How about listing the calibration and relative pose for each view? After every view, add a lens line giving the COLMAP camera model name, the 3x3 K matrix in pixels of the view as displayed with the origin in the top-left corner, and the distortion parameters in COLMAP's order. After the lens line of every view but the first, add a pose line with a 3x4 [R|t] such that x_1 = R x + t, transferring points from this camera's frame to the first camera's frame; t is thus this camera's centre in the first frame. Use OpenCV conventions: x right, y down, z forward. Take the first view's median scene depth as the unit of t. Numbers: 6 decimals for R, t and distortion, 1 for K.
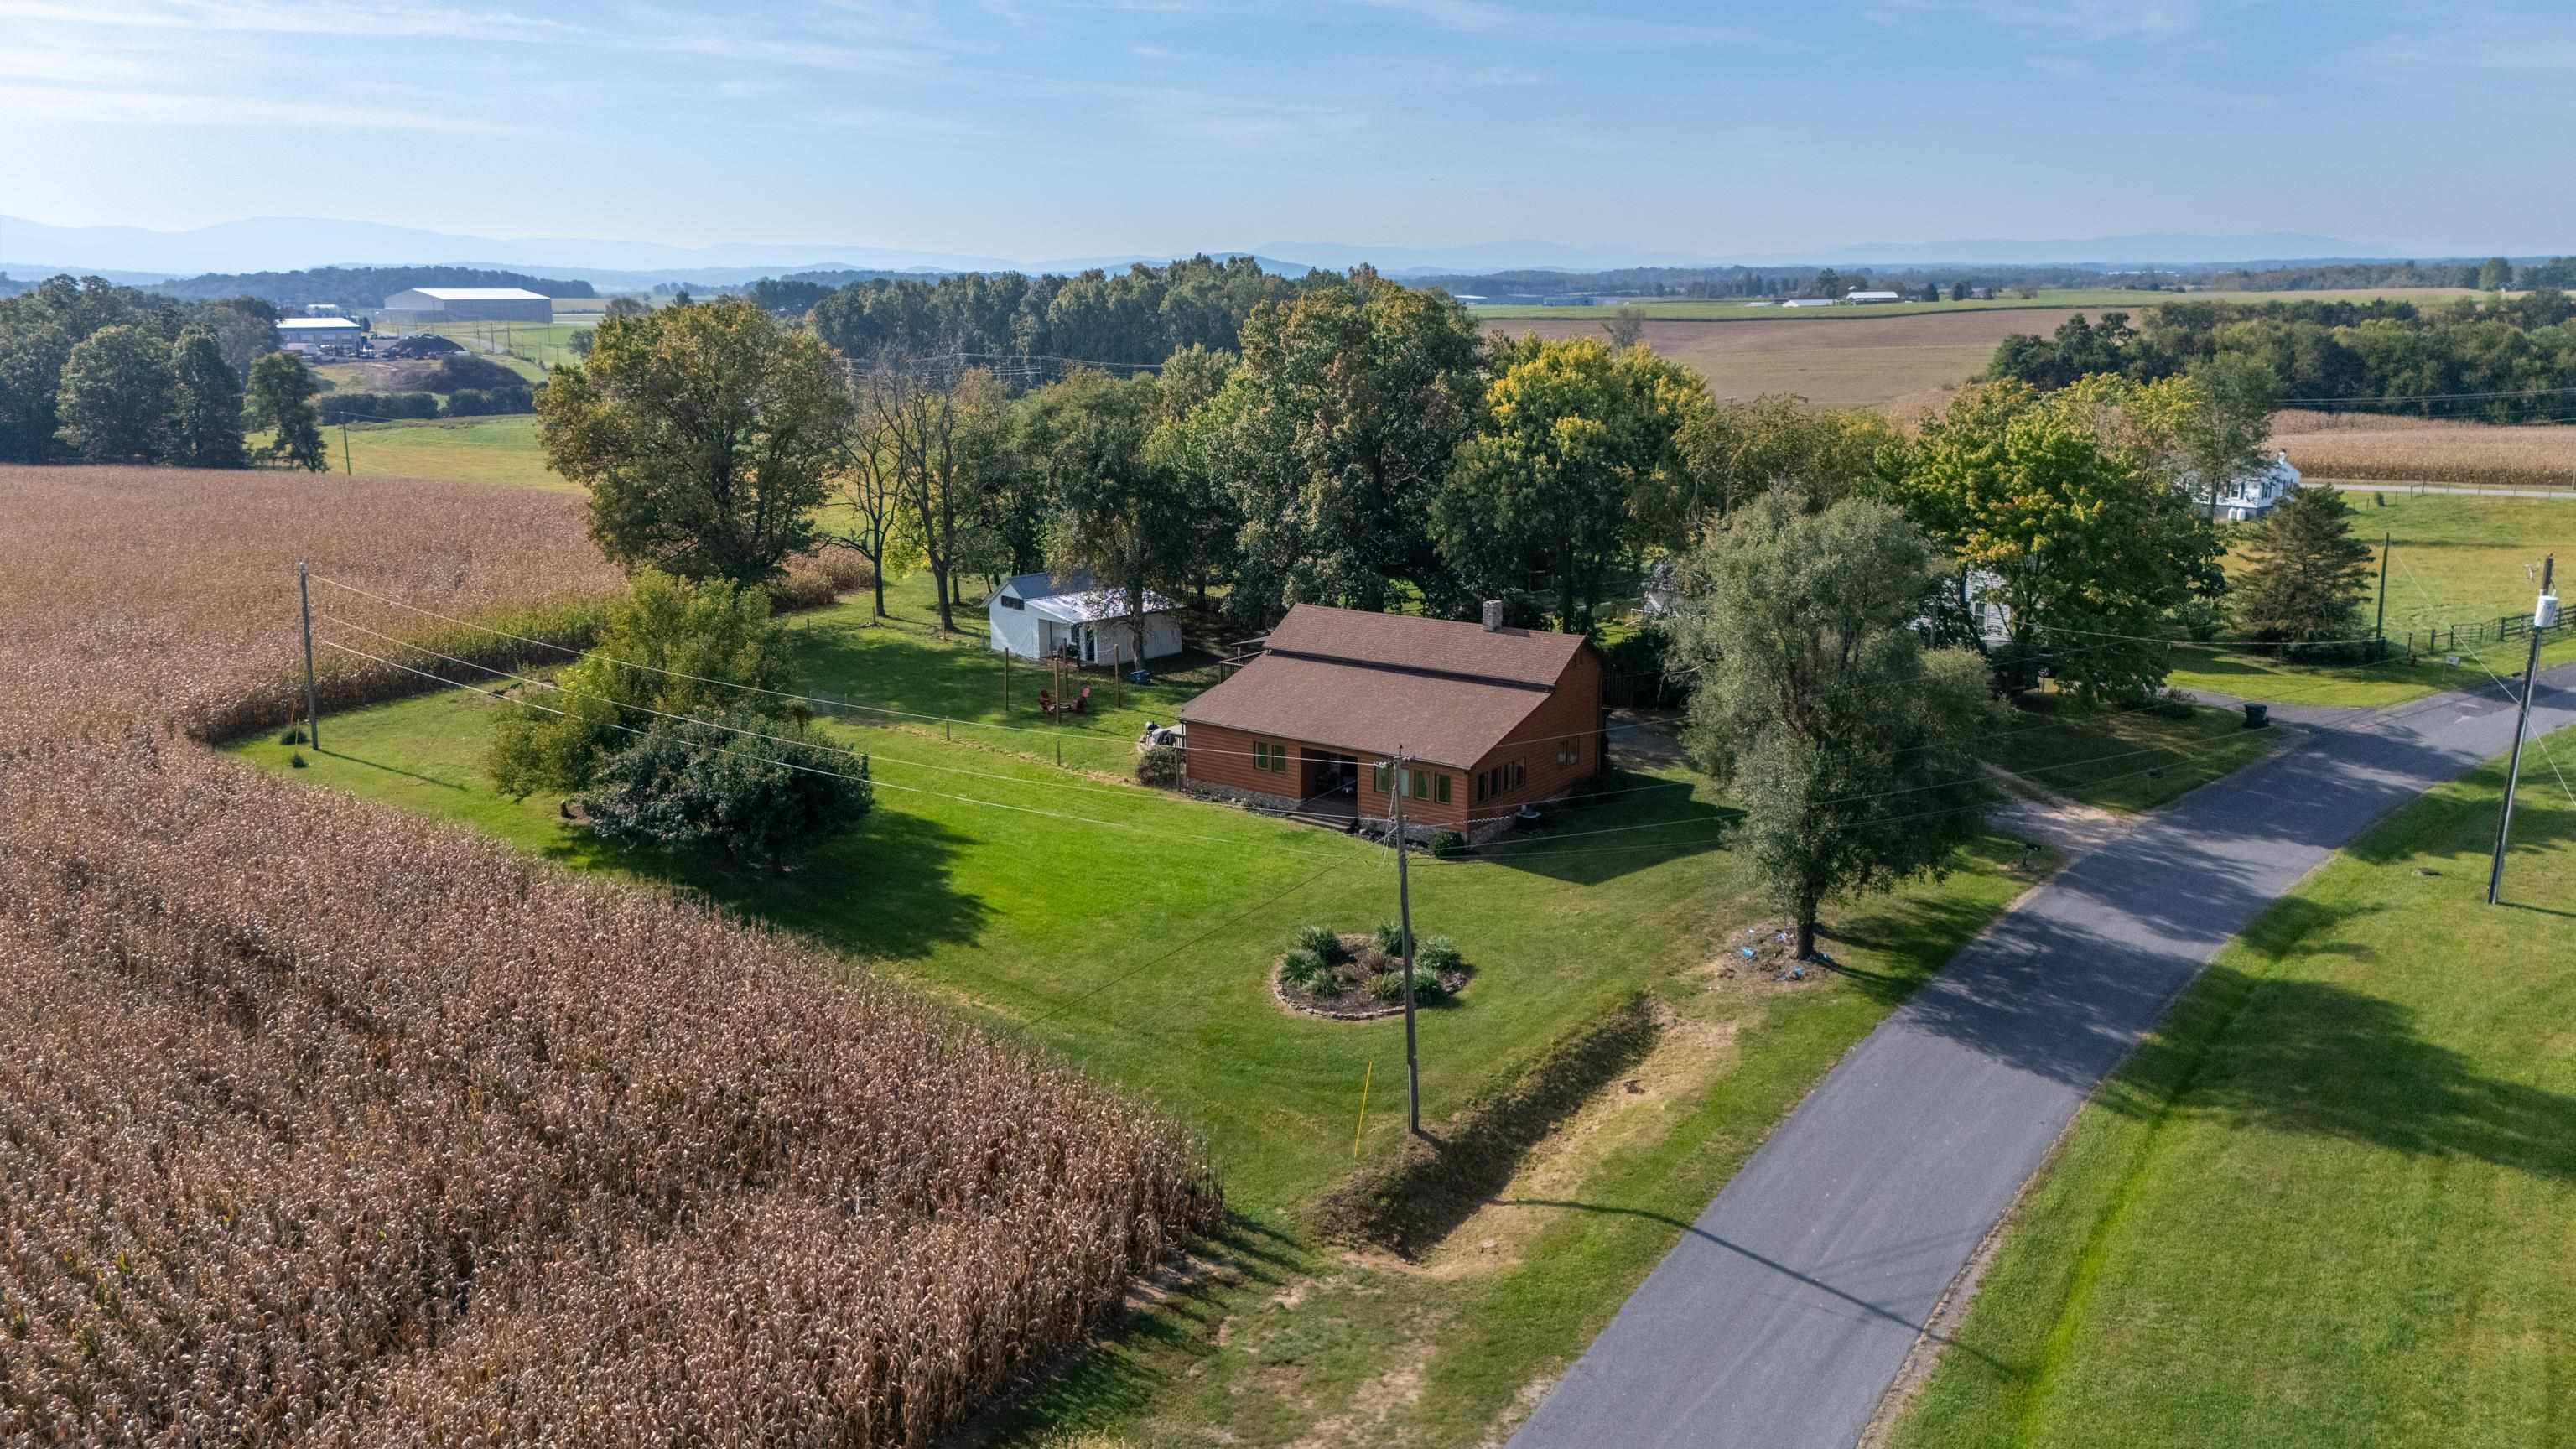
lens RADIAL K [[1890.9, 0, 1282.1], [0, 1890.9, 731.2], [0, 0, 1]] dist [0.089856, -0.102111]
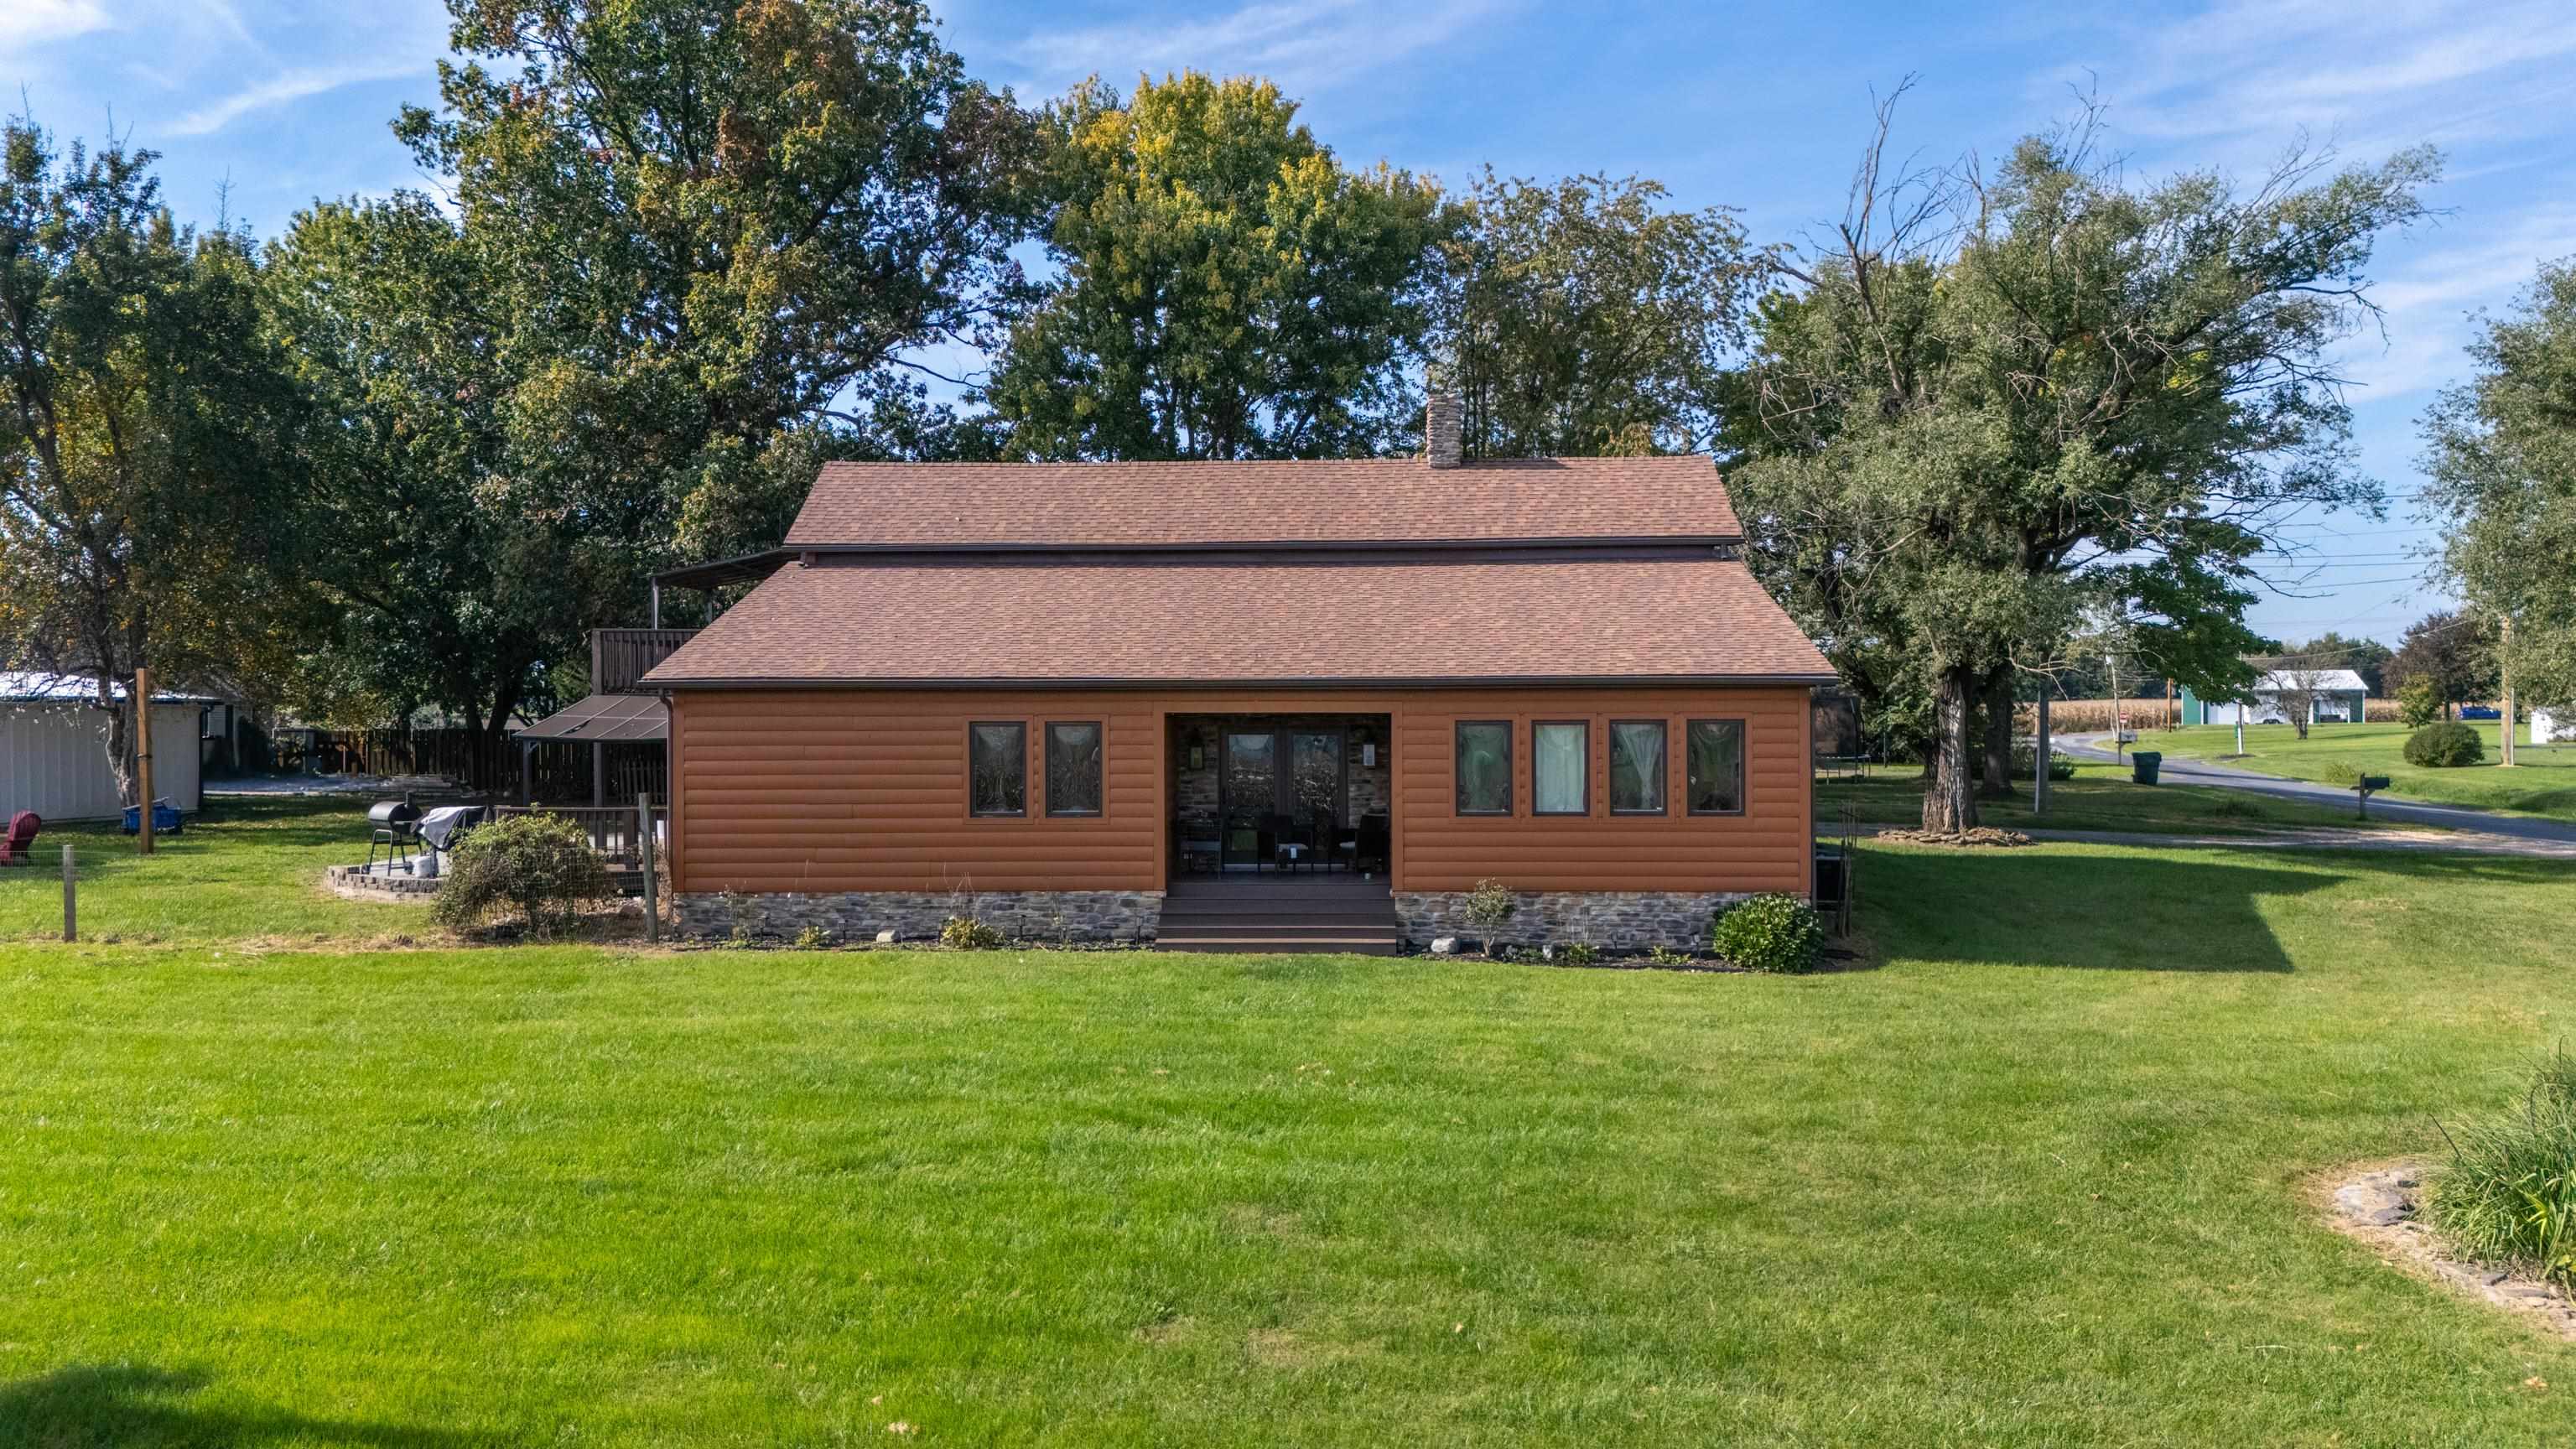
lens RADIAL K [[1890.9, 0, 1282.1], [0, 1890.9, 731.2], [0, 0, 1]] dist [0.089856, -0.102111]
pose [[0.809667, -0.002655, 0.586884, -0.179842], [0.133543, 0.974591, -0.179828, 0.080397], [-0.571495, 0.223975, 0.789449, 0.862146]]
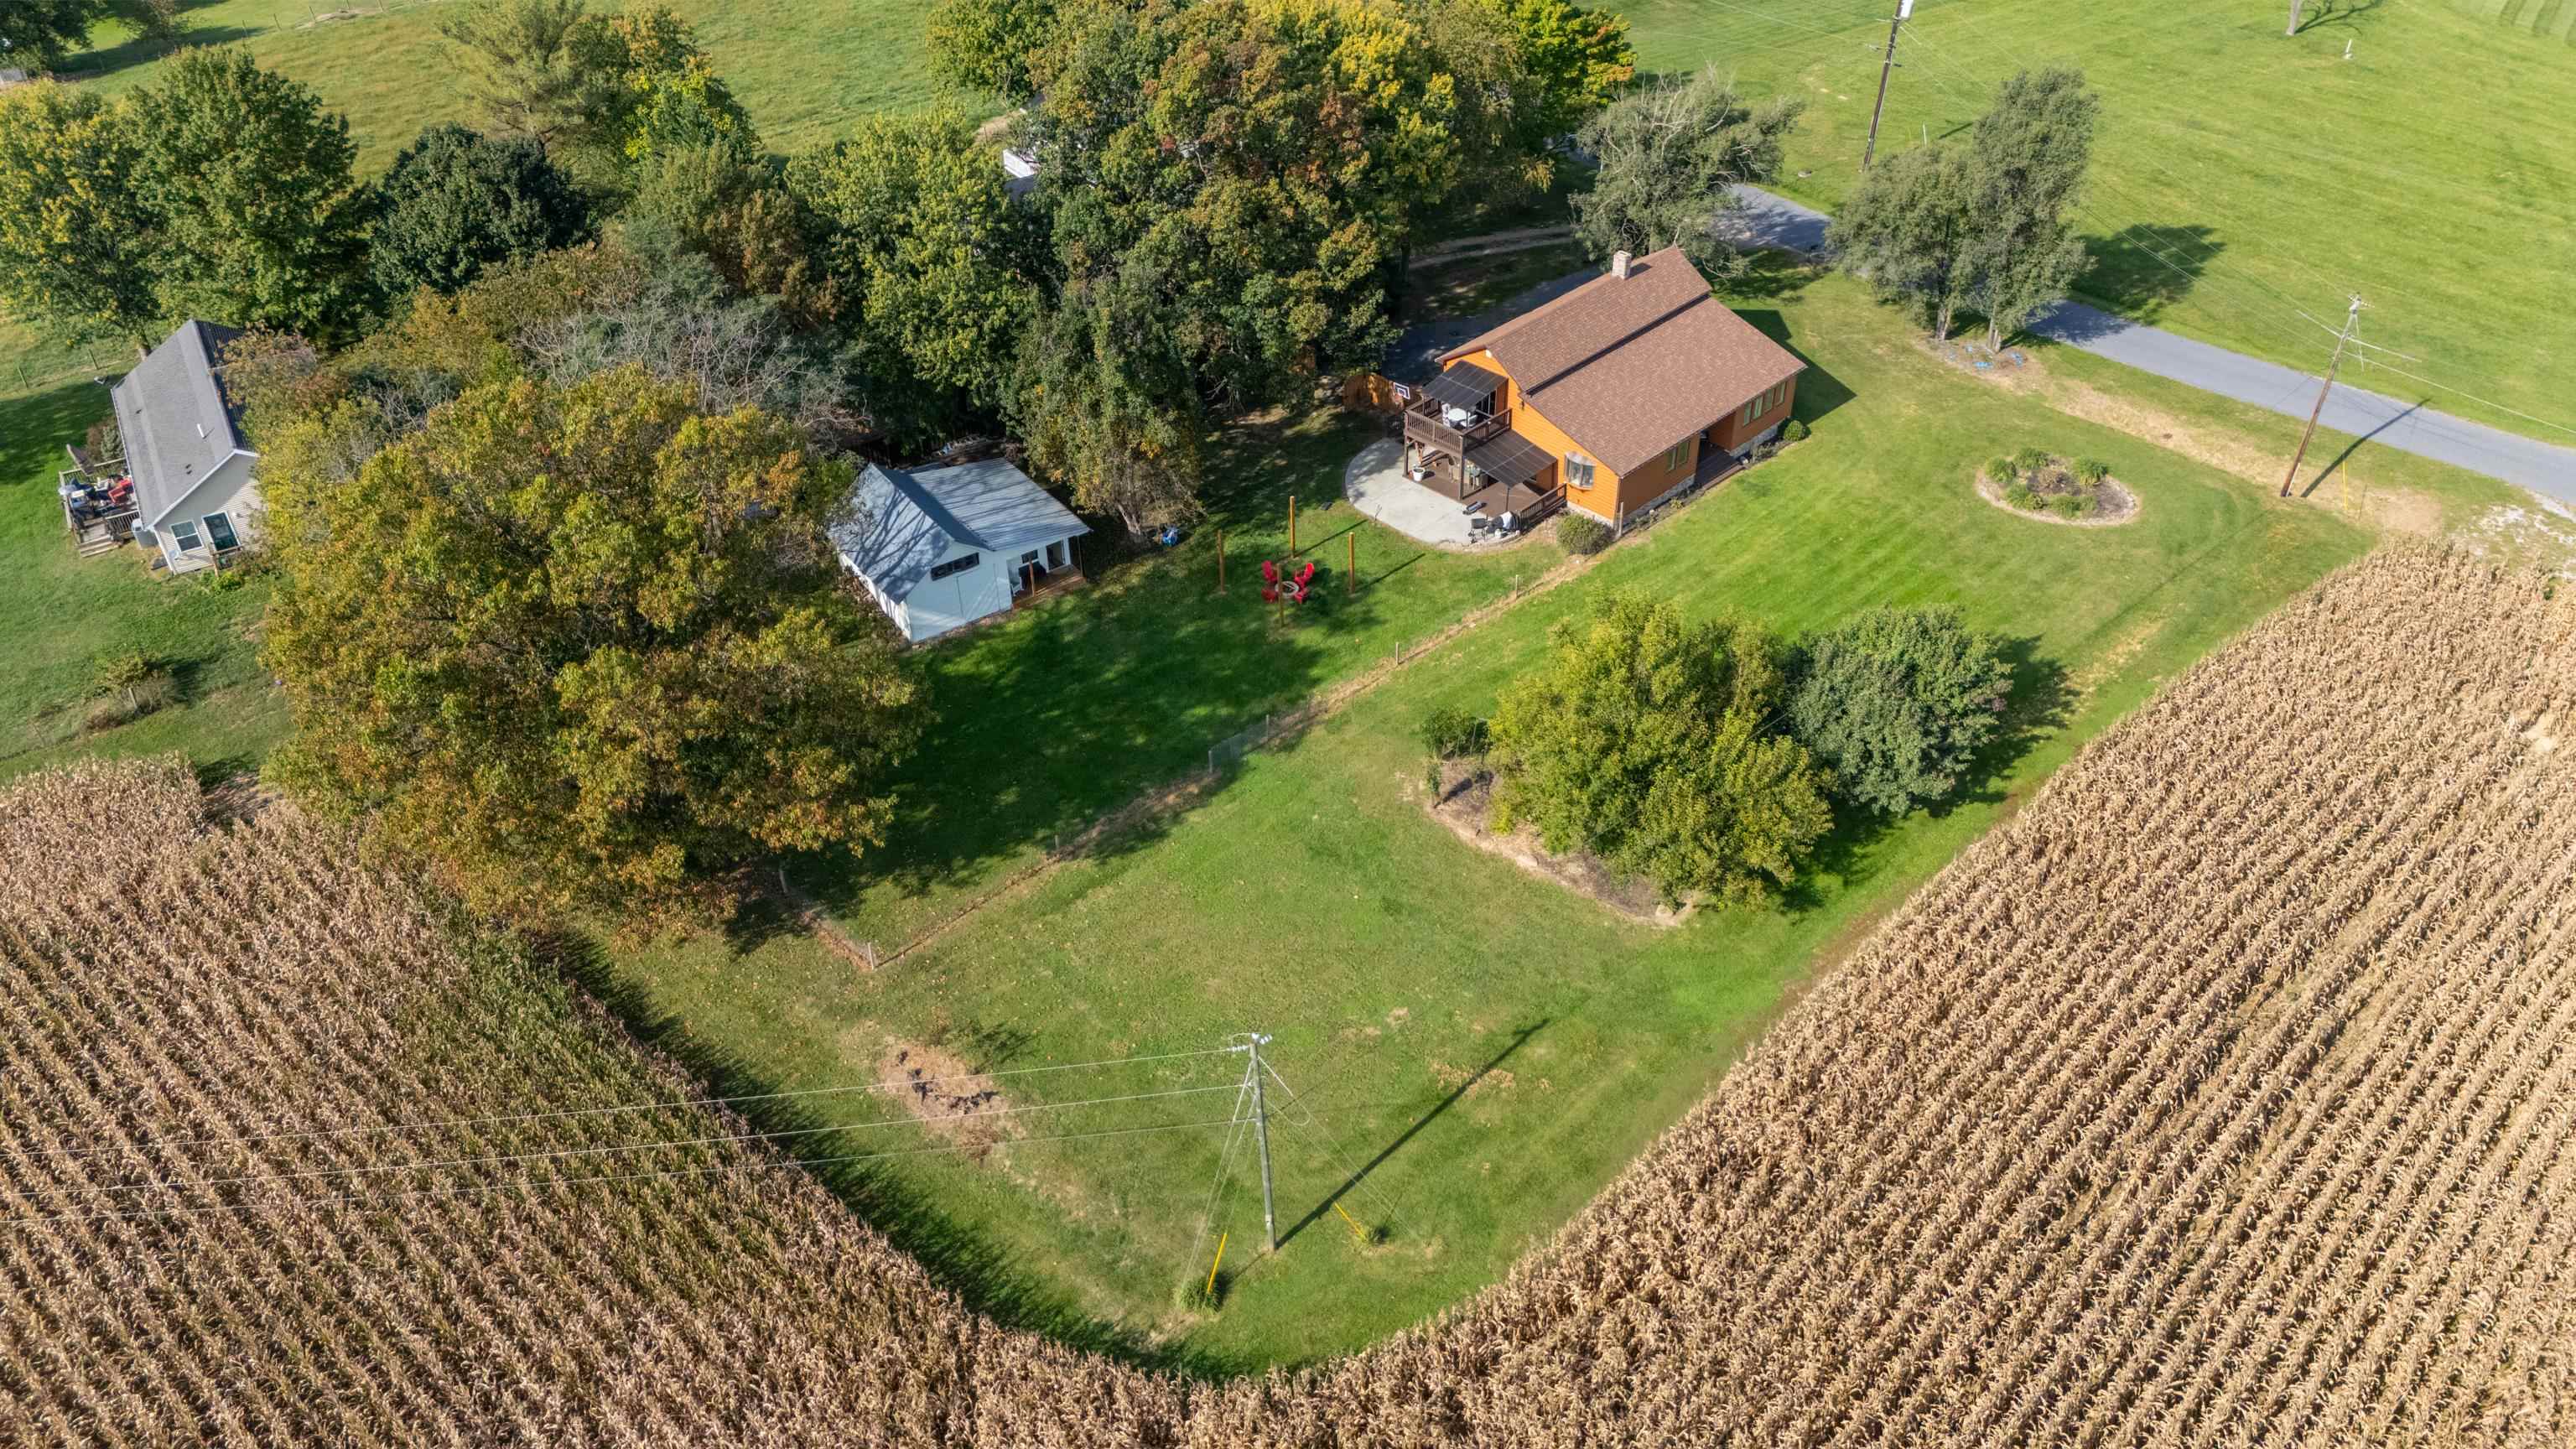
lens RADIAL K [[1887.6, 0, 1292.2], [0, 1887.6, 729.0], [0, 0, 1]] dist [0.088787, -0.094202]
pose [[0.132641, -0.600063, 0.788880, -1.229599], [0.249657, 0.790477, 0.559301, -0.656611], [-0.959207, 0.122763, 0.254660, 1.116216]]
